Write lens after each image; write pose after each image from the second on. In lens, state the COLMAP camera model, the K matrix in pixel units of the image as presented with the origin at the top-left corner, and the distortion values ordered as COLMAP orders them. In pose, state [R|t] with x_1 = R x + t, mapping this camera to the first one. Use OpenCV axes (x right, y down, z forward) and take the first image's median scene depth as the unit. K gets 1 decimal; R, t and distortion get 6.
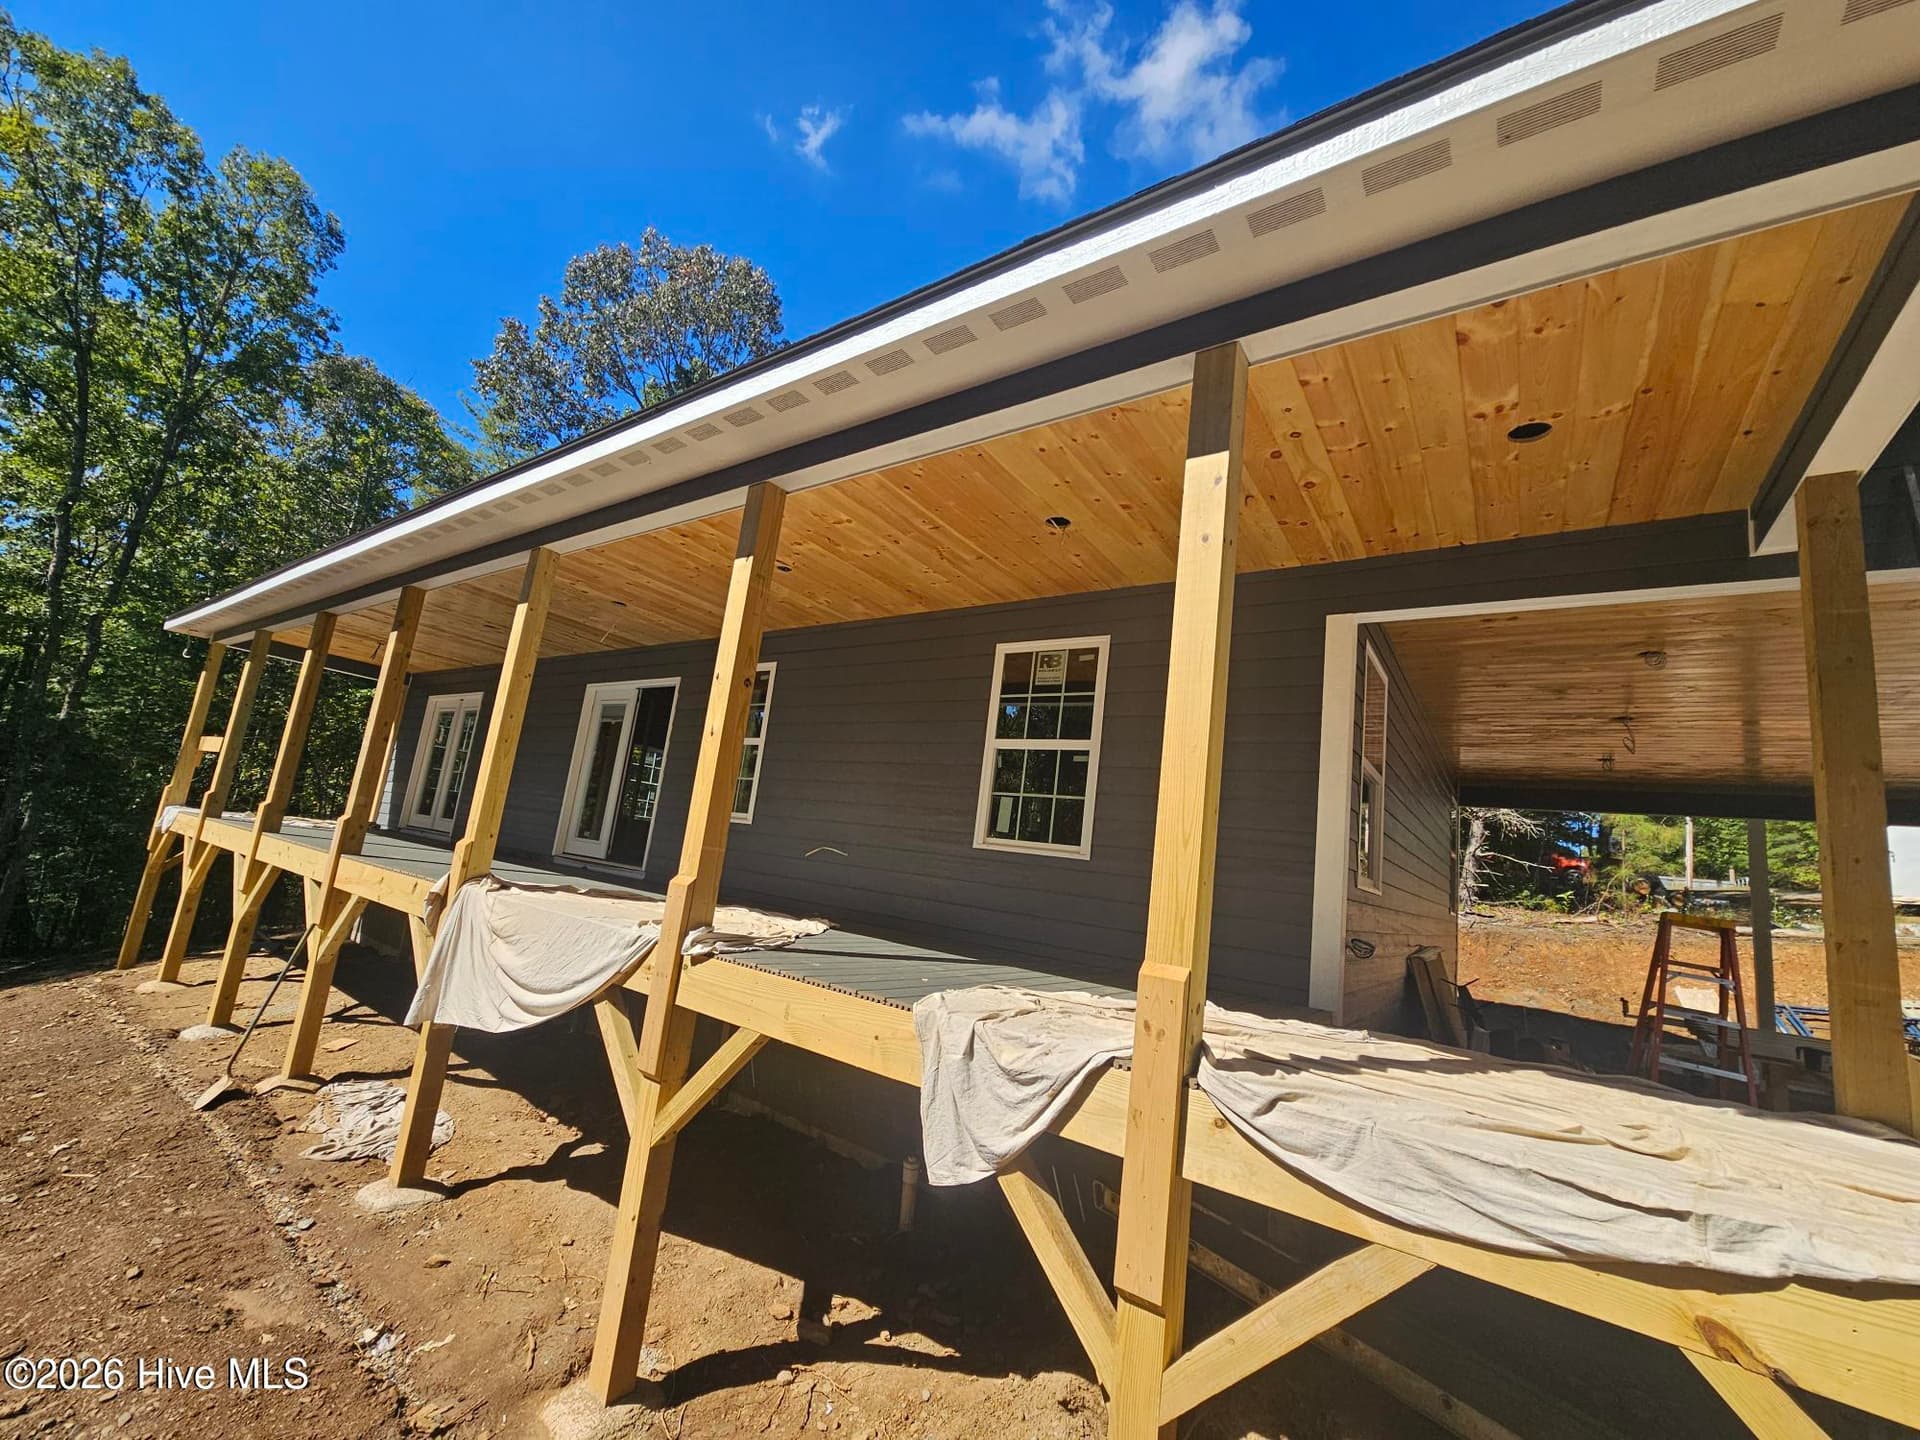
lens RADIAL K [[774.5, 0, 954.0], [0, 774.5, 738.1], [0, 0, 1]] dist [-0.001945, -0.000104]
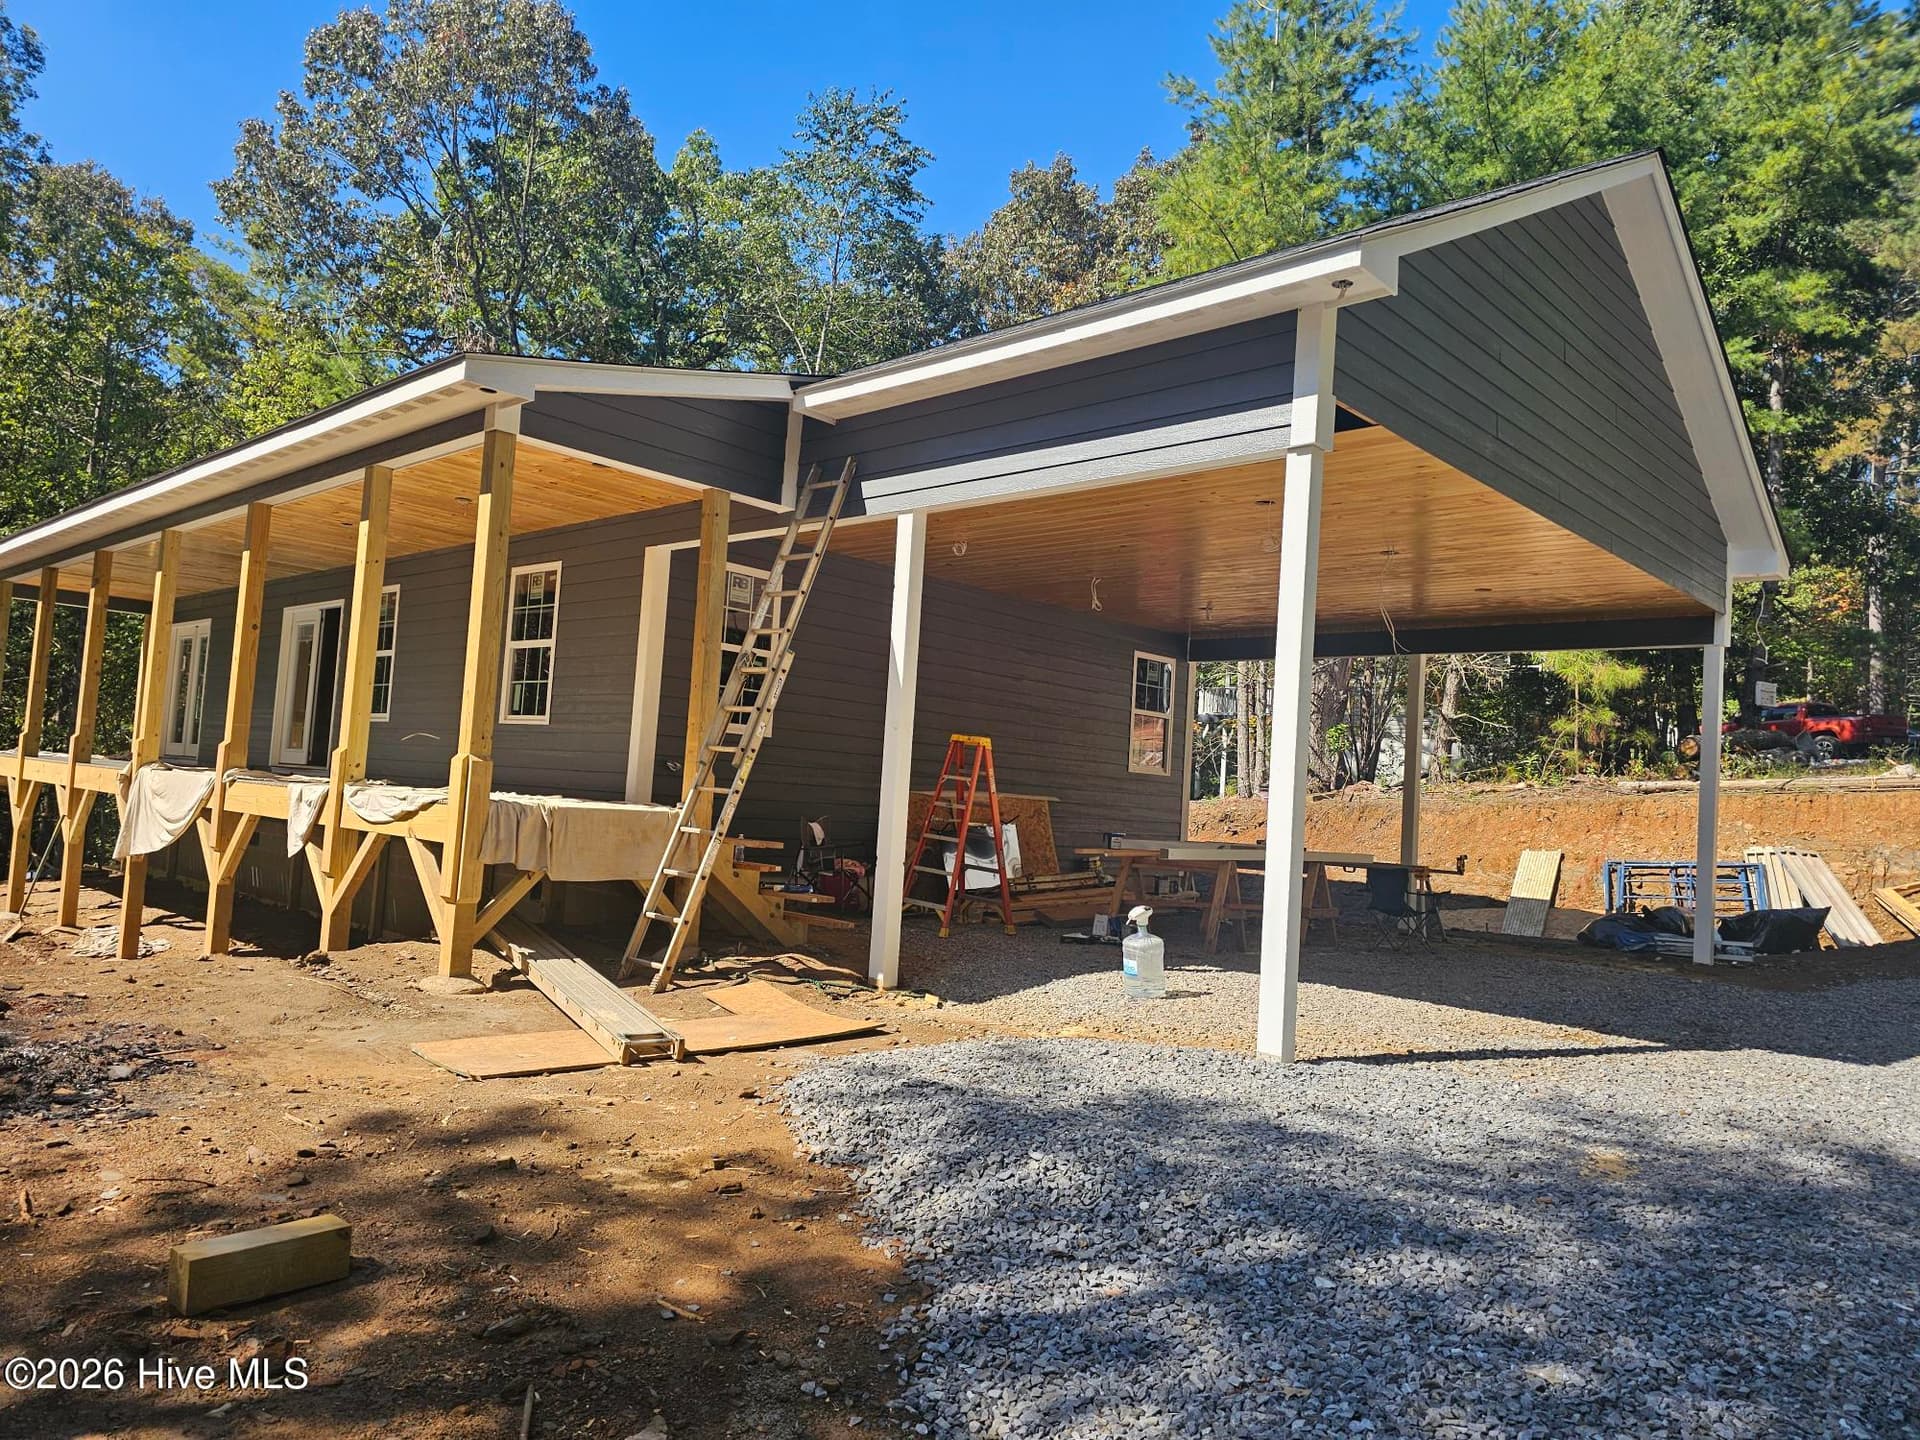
lens RADIAL K [[1288.9, 0, 960.0], [0, 1288.9, 720.0], [0, 0, 1]] dist [0.060003, -0.065417]
pose [[0.989831, -0.066128, -0.125946, 0.863663], [0.077404, 0.993210, 0.086844, 0.001336], [0.119348, -0.095709, 0.988229, -0.889729]]
